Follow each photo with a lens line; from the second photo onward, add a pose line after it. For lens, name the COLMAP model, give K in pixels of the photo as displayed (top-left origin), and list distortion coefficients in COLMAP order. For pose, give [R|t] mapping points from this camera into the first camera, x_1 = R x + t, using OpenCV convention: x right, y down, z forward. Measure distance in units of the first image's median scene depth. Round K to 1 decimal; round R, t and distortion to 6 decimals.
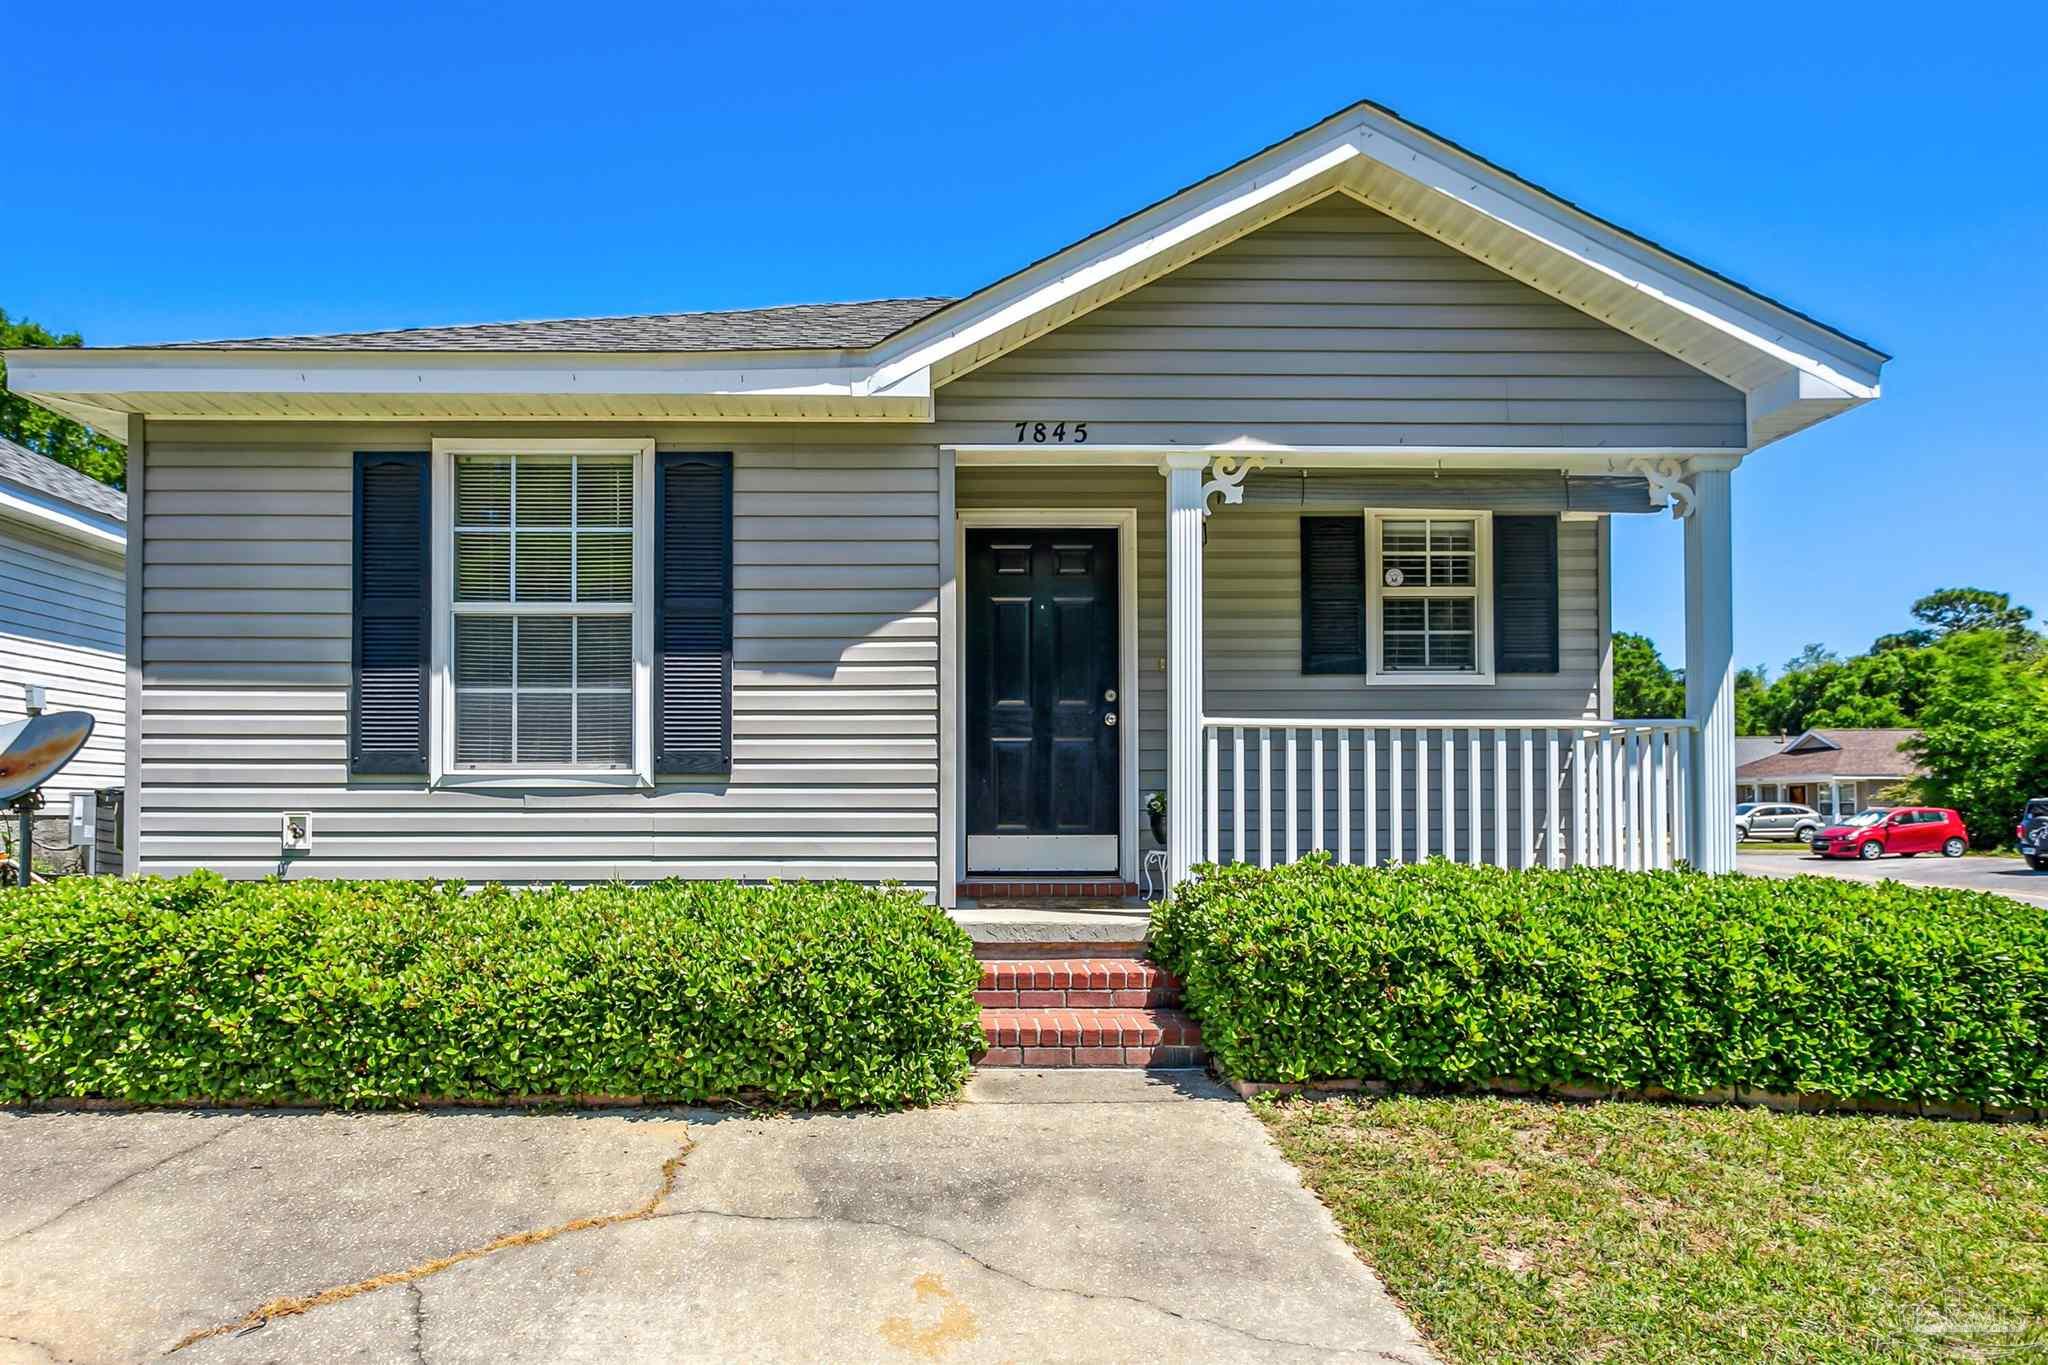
lens RADIAL K [[1220.9, 0, 952.2], [0, 1220.9, 796.3], [0, 0, 1]] dist [0.005651, 0.001359]
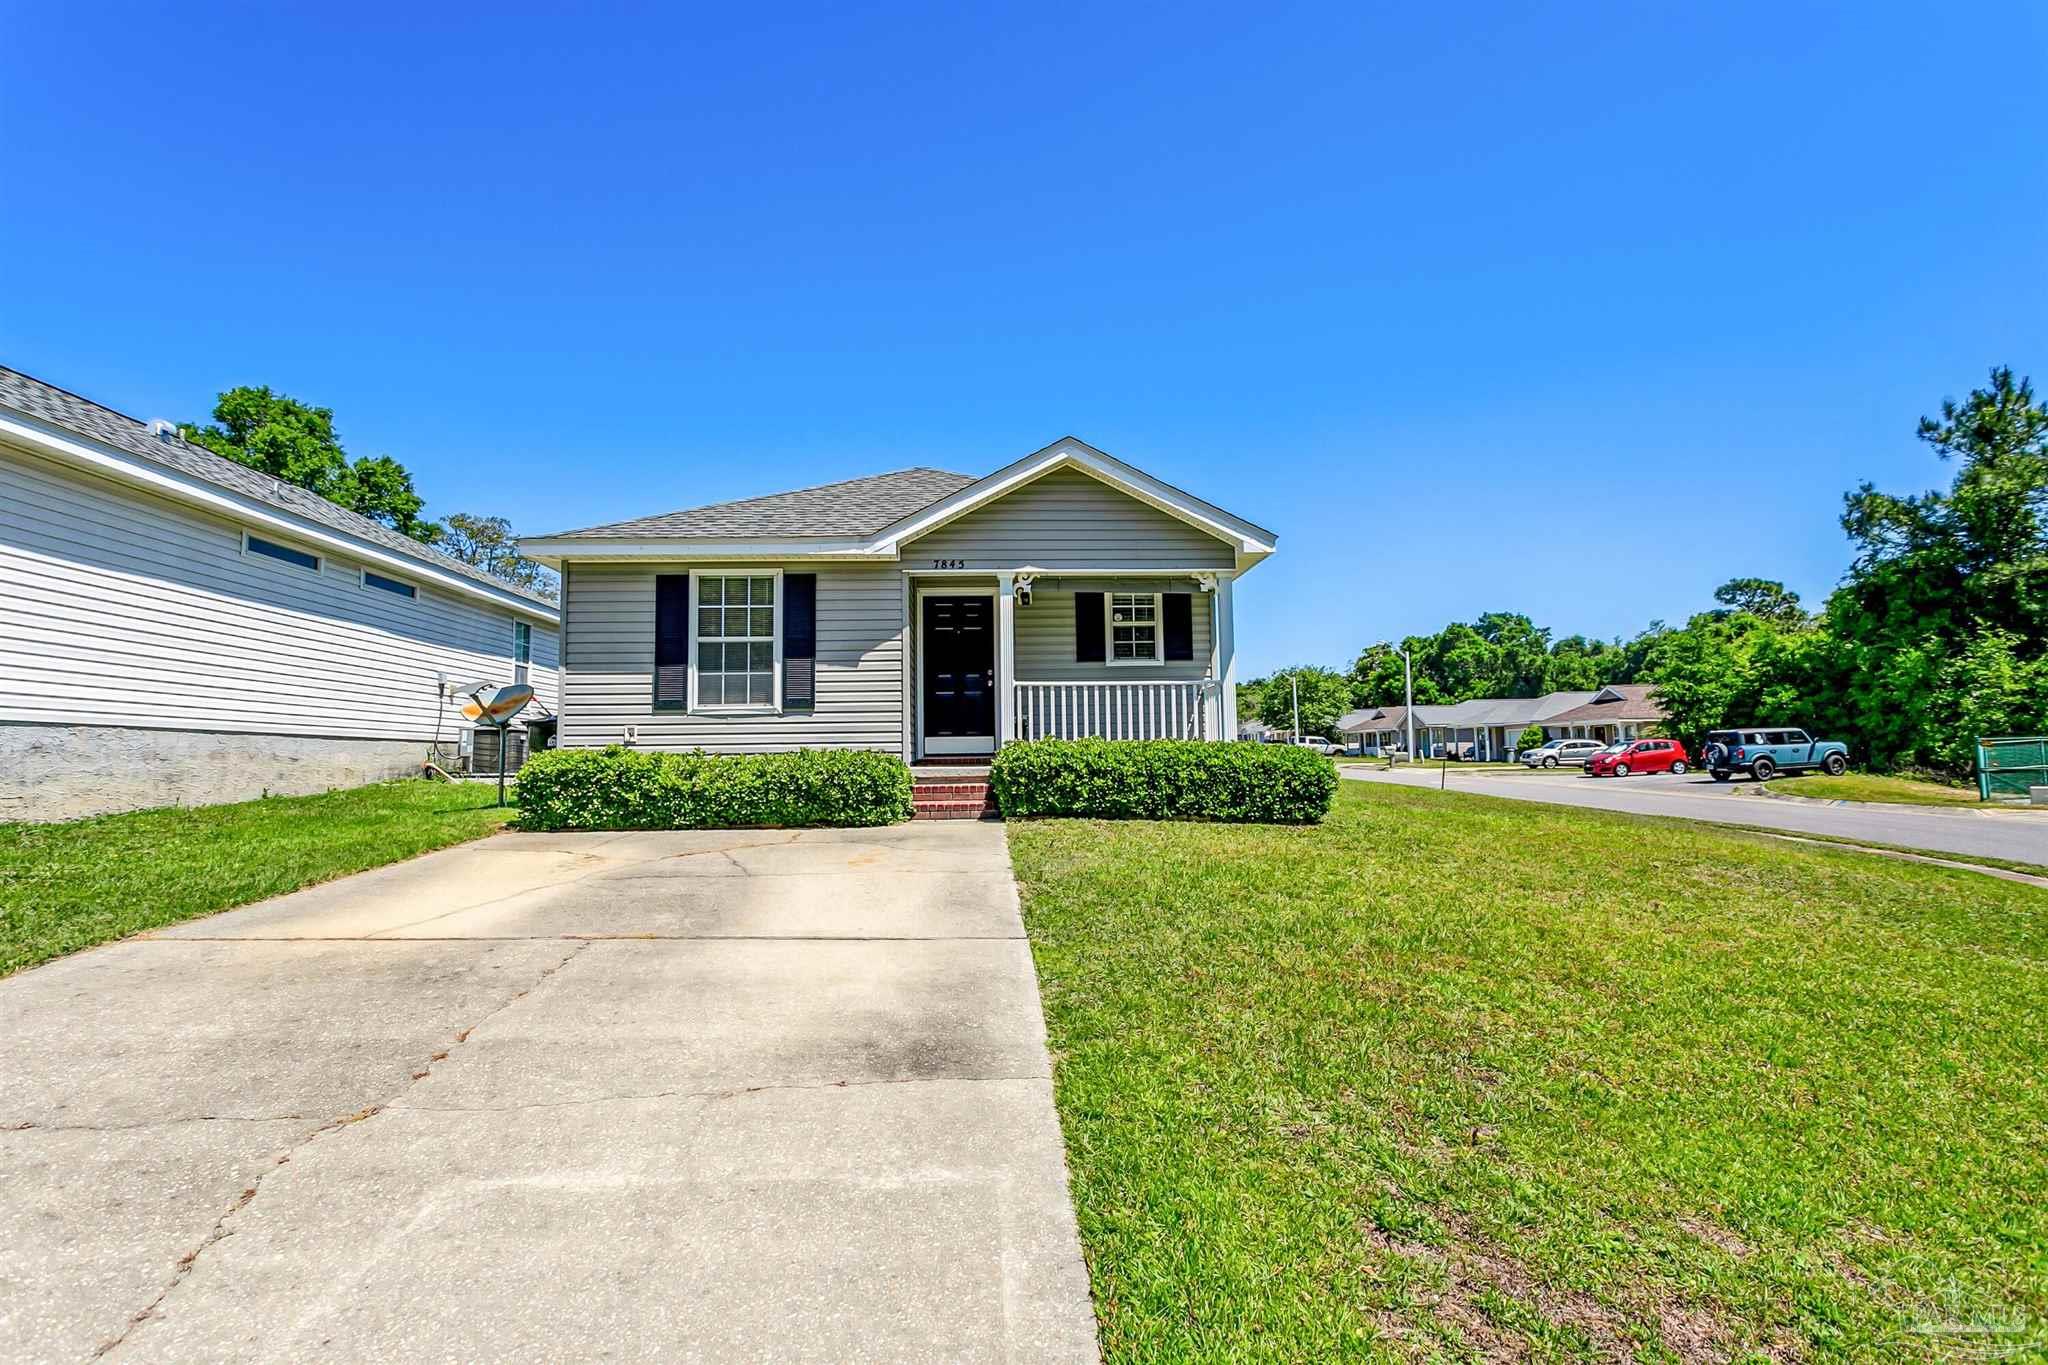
lens RADIAL K [[1012.4, 0, 1034.2], [0, 1012.4, 682.4], [0, 0, 1]] dist [0.005933, 0.000459]
pose [[0.999274, -0.011286, 0.036391, 0.174367], [0.013654, 0.997760, -0.065490, 0.067696], [-0.035570, 0.065940, 0.997189, -0.984713]]
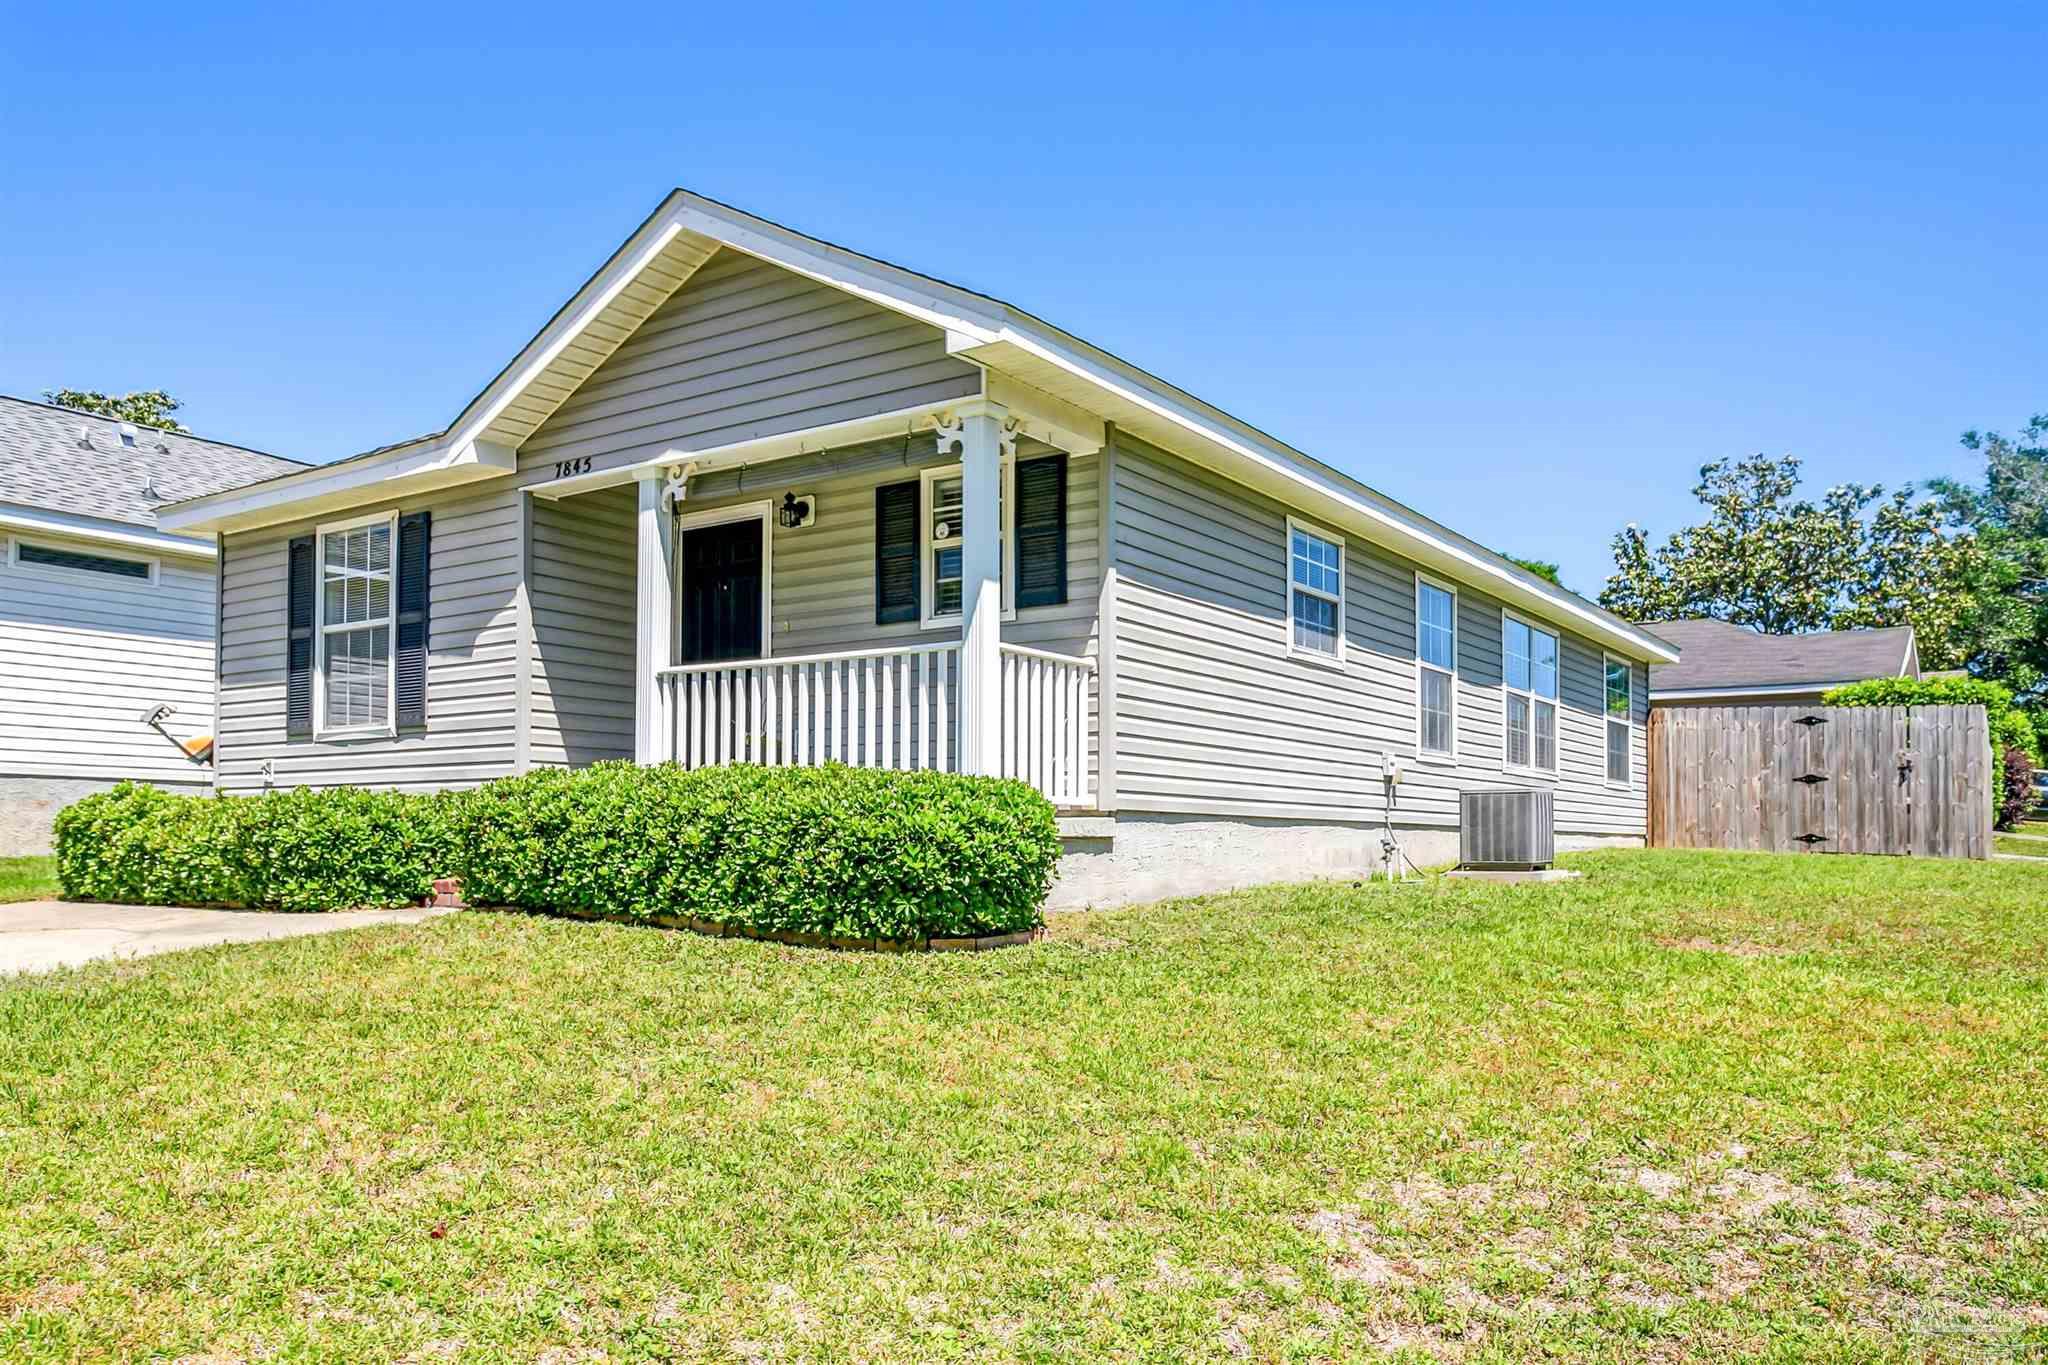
lens RADIAL K [[1545.5, 0, 996.3], [0, 1545.5, 803.3], [0, 0, 1]] dist [0.011904, 0.001324]
pose [[0.810419, -0.014726, -0.585665, 1.489046], [0.004774, 0.999817, -0.018534, 0.115047], [0.585831, 0.012224, 0.810341, -0.128940]]
